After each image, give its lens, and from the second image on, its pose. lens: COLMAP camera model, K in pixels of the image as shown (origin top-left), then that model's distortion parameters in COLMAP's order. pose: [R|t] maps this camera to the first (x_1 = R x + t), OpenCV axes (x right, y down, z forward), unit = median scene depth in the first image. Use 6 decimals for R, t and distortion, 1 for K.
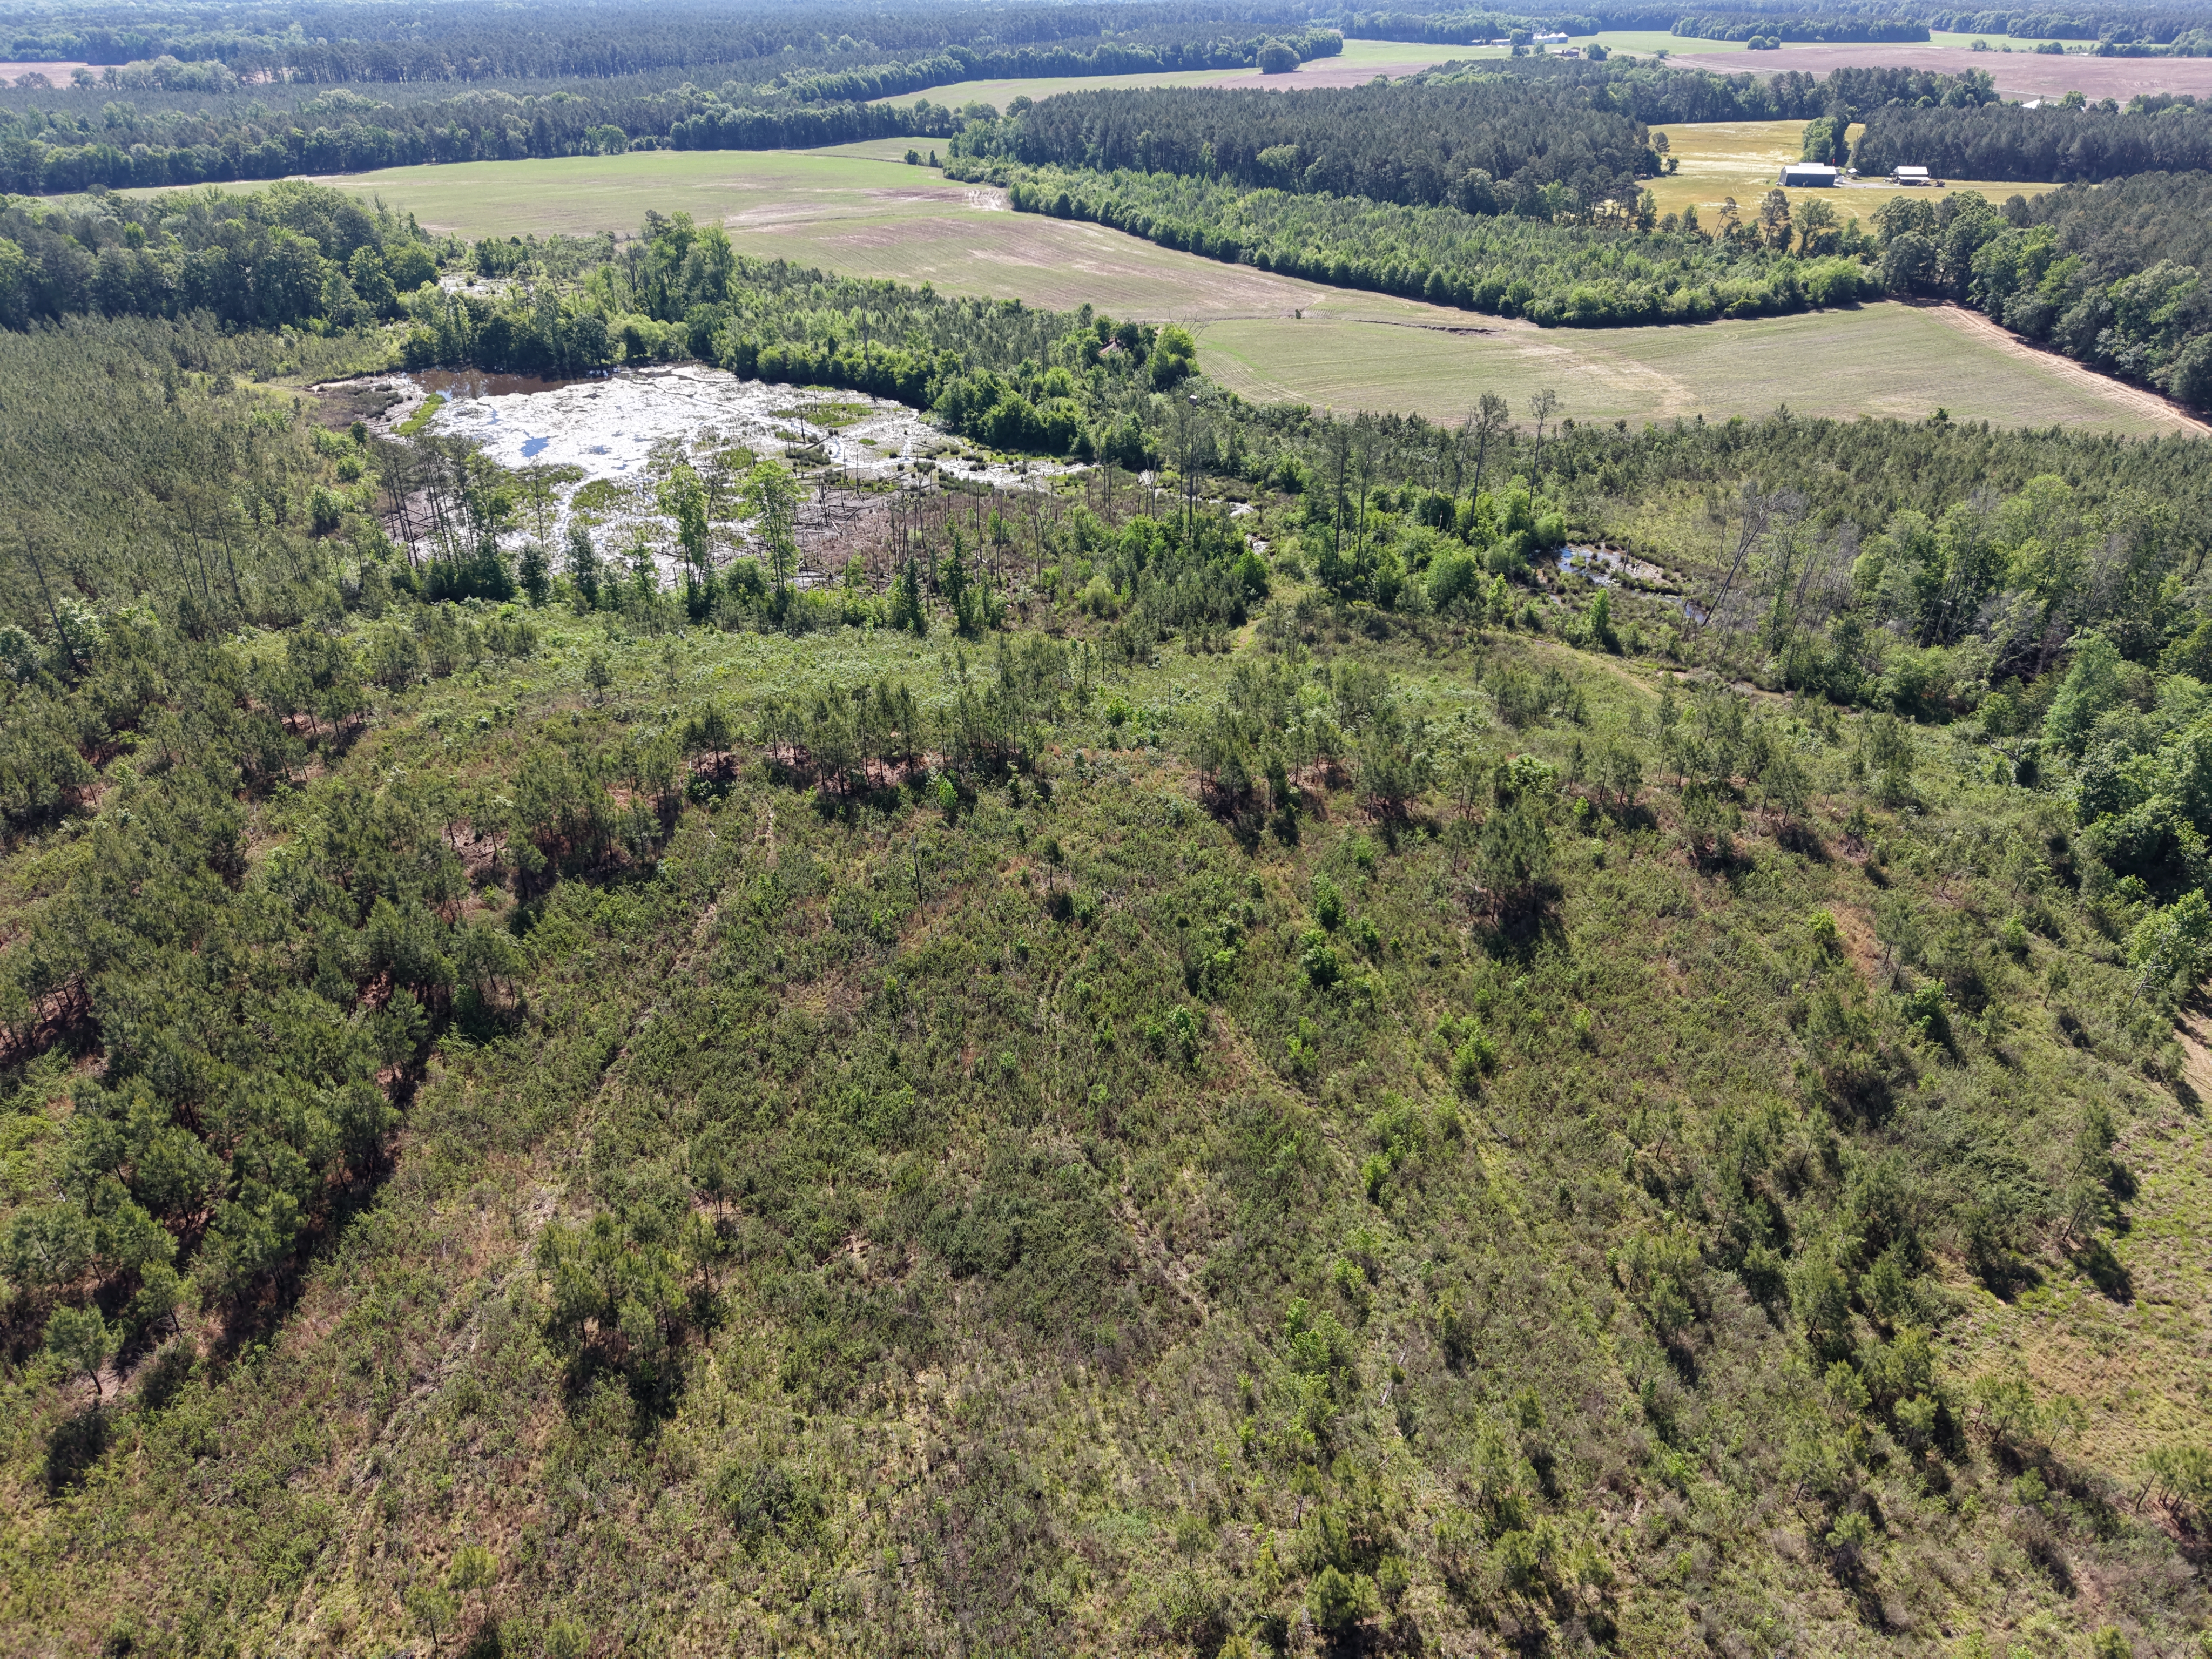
lens RADIAL K [[1552.2, 0, 1106.0], [0, 1552.2, 829.5], [0, 0, 1]] dist [0.020491, -0.011629]
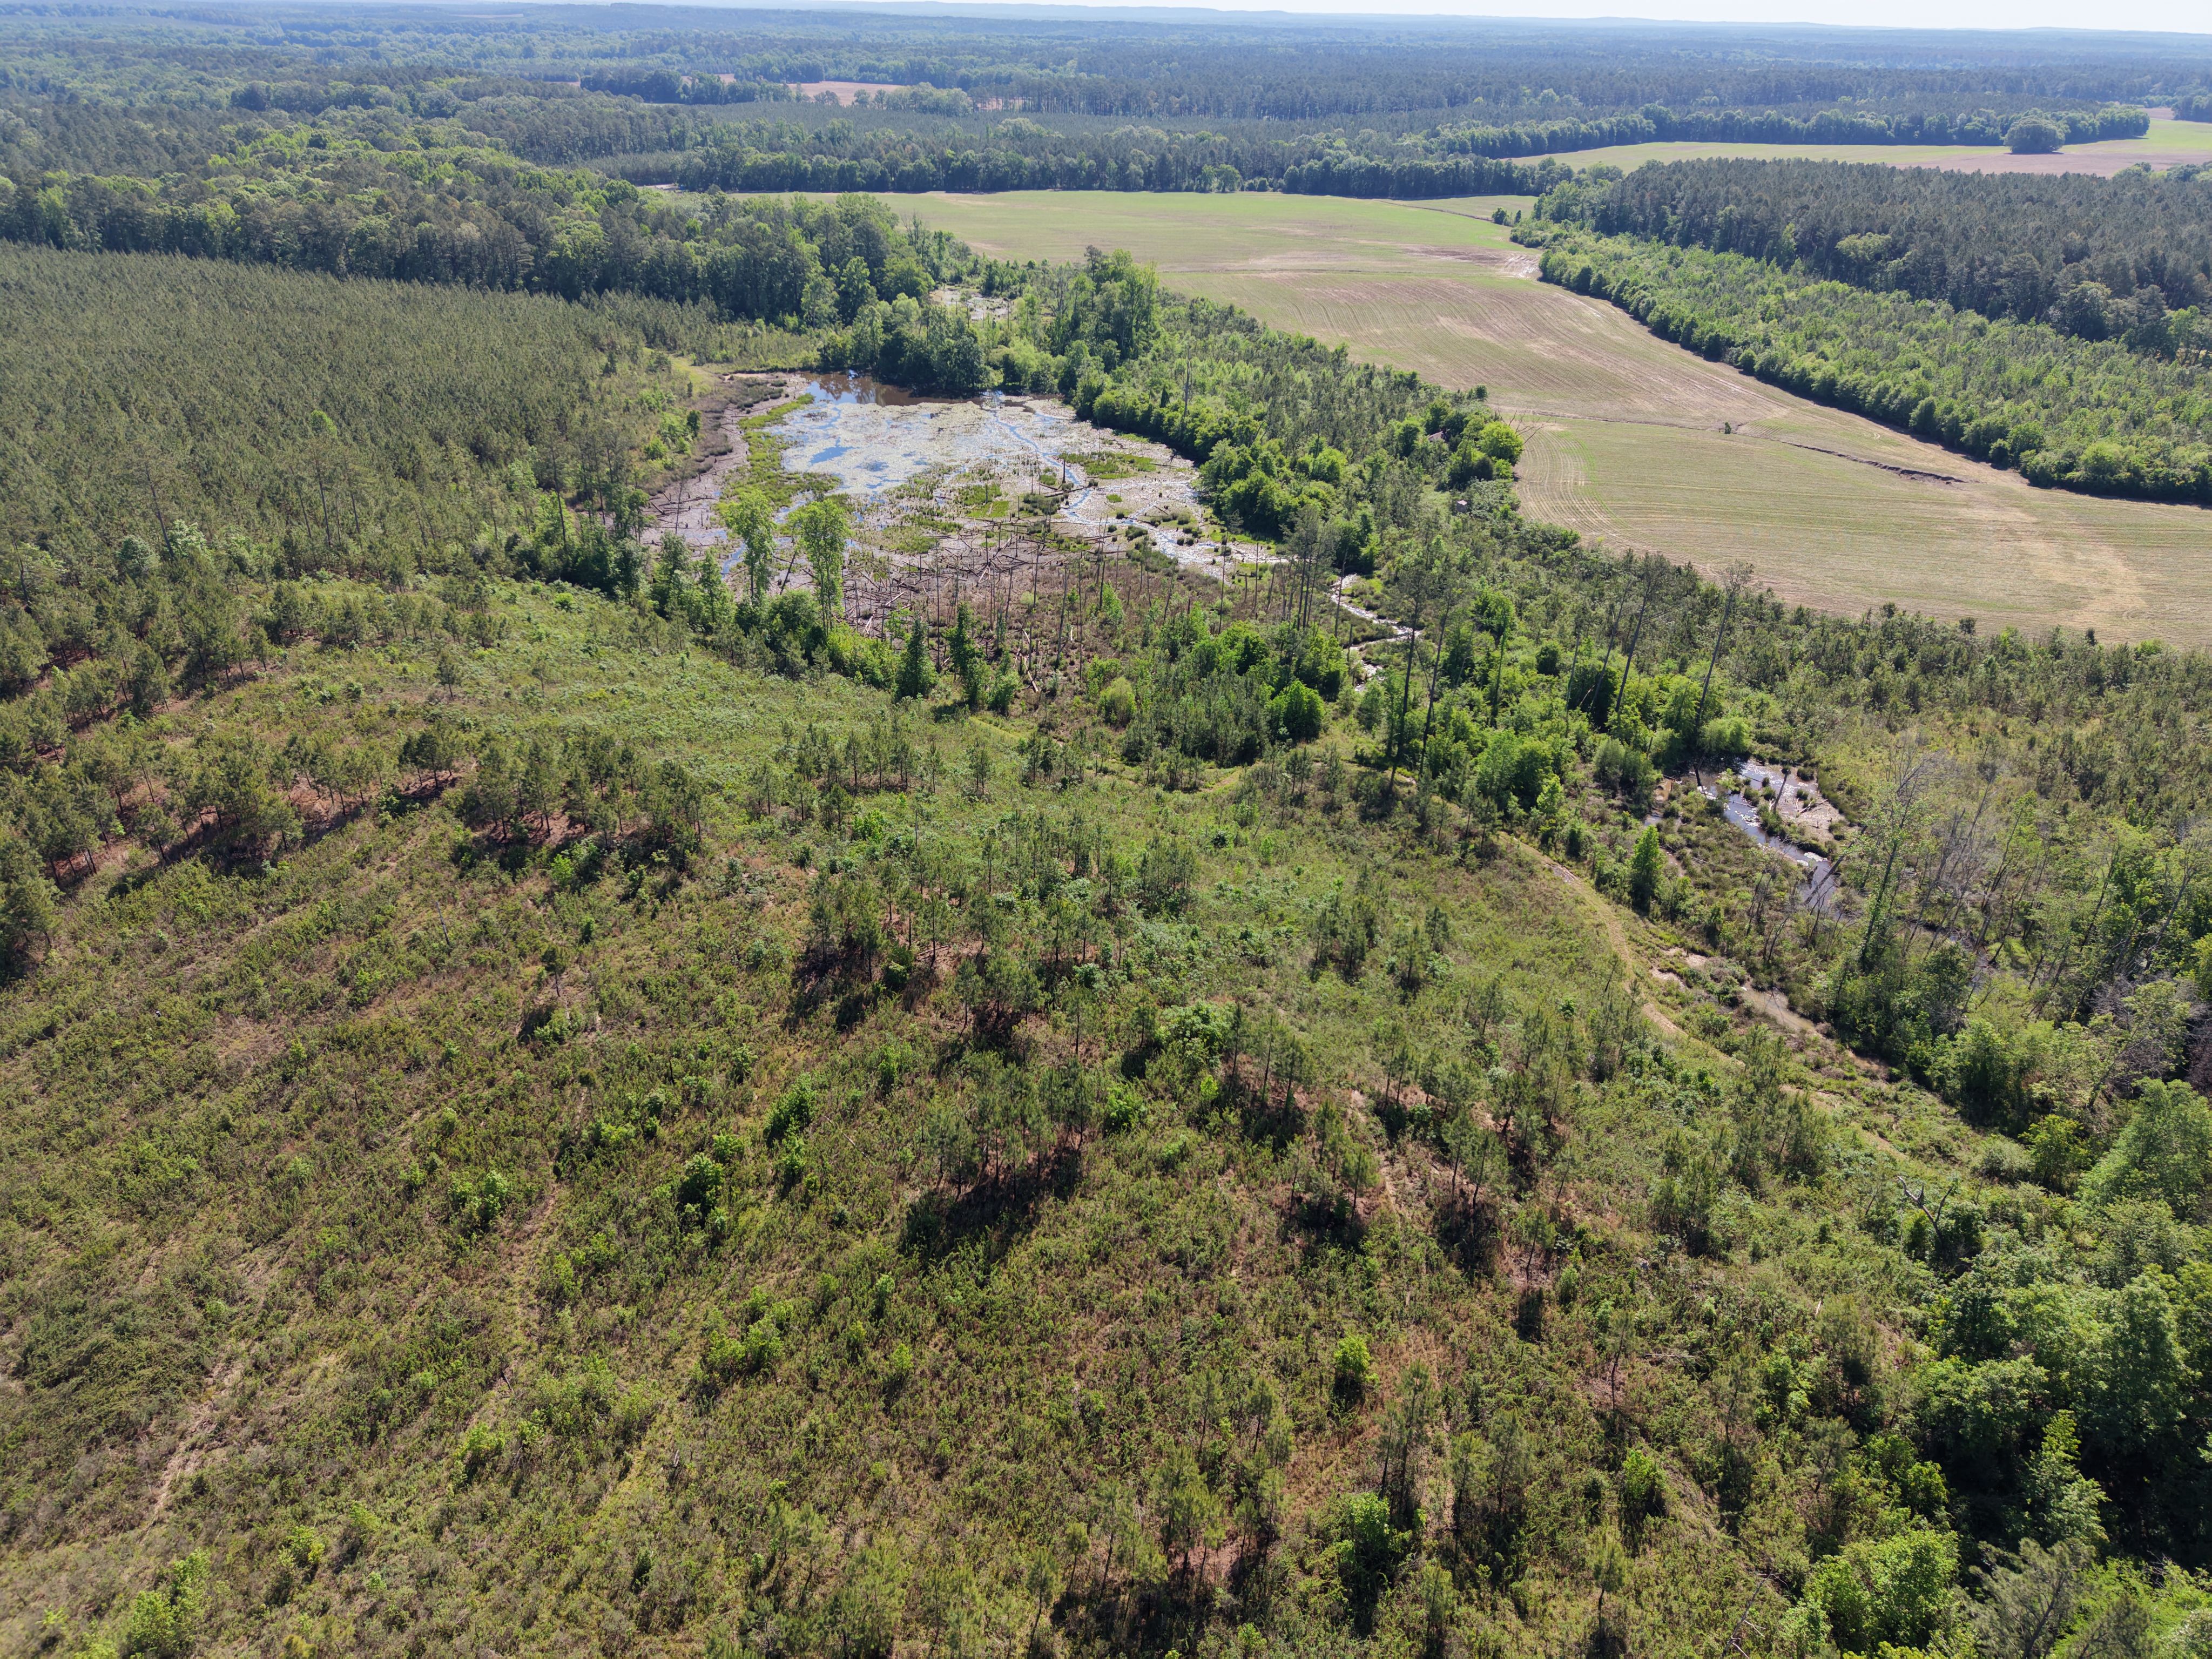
lens RADIAL K [[1545.1, 0, 1106.0], [0, 1545.1, 829.5], [0, 0, 1]] dist [0.037214, -0.038436]
pose [[0.882874, 0.237478, -0.405138, 0.220371], [-0.247765, 0.968423, 0.027729, -0.060215], [0.398930, 0.075898, 0.913835, 0.110368]]
